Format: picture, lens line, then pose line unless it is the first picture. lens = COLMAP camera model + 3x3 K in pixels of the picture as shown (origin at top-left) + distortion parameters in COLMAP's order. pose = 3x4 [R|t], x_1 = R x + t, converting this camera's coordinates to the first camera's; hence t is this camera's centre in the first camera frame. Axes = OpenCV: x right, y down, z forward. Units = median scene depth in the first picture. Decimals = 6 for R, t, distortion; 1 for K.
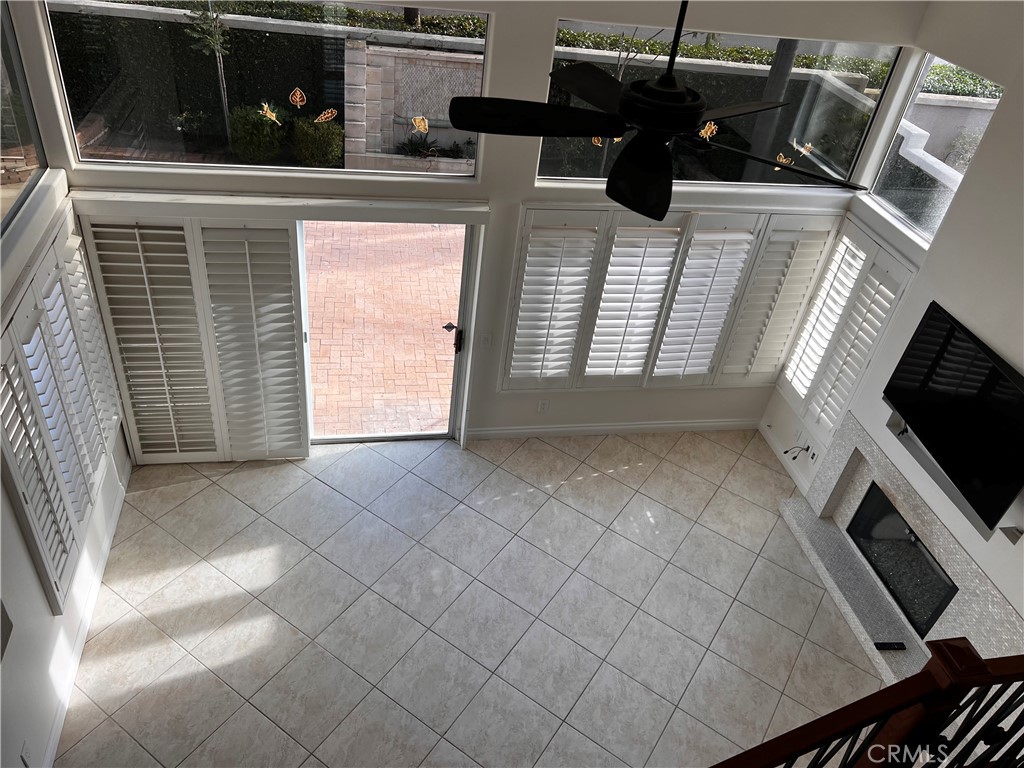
lens RADIAL K [[765.0, 0, 503.3], [0, 765.0, 382.4], [0, 0, 1]] dist [0.058349, -0.062131]
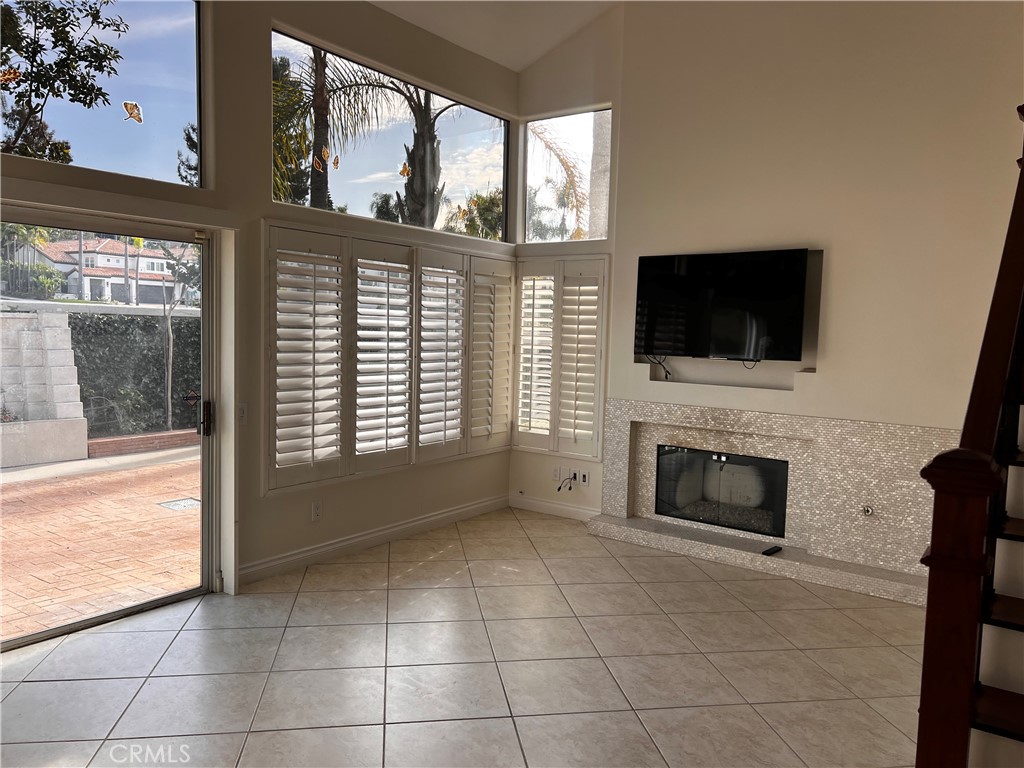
lens RADIAL K [[765.0, 0, 520.3], [0, 765.0, 386.8], [0, 0, 1]] dist [0.058349, -0.062131]
pose [[0.721918, -0.139563, 0.677759, -0.336102], [0.455011, 0.833668, -0.312989, 0.286353], [-0.521344, 0.534340, 0.665343, 0.338324]]
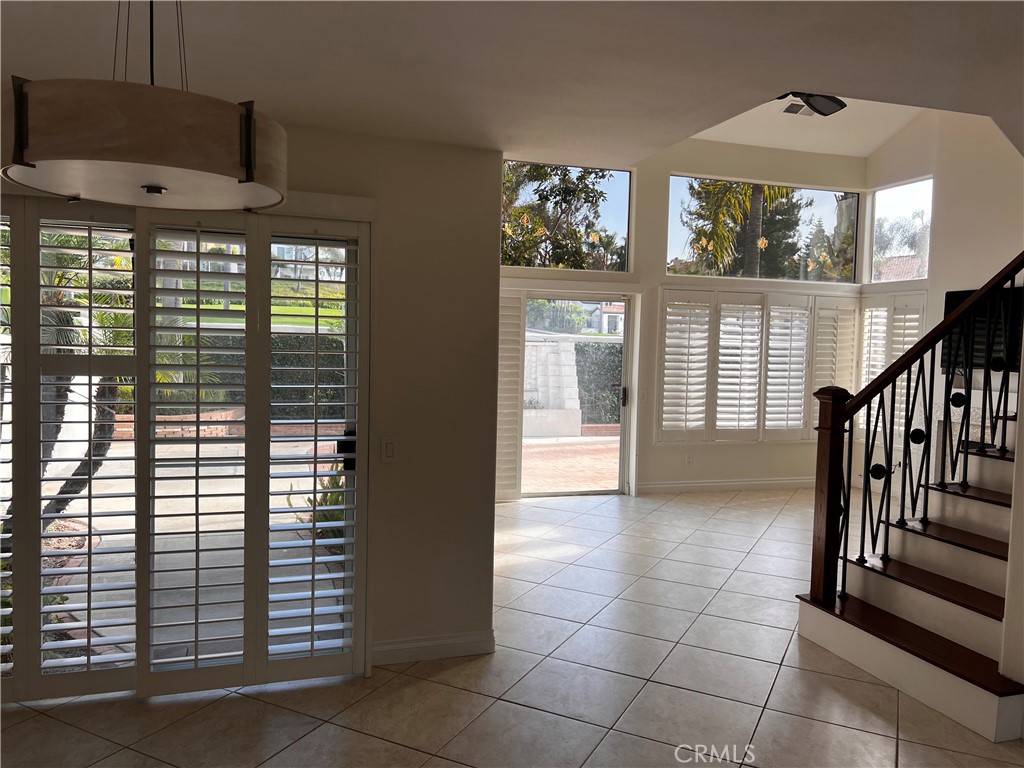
lens RADIAL K [[765.0, 0, 513.8], [0, 765.0, 384.5], [0, 0, 1]] dist [0.058349, -0.062131]
pose [[0.987879, -0.090728, 0.125948, -0.411395], [0.145135, 0.827636, -0.542175, 0.617482], [-0.055049, 0.553883, 0.830773, -0.102953]]
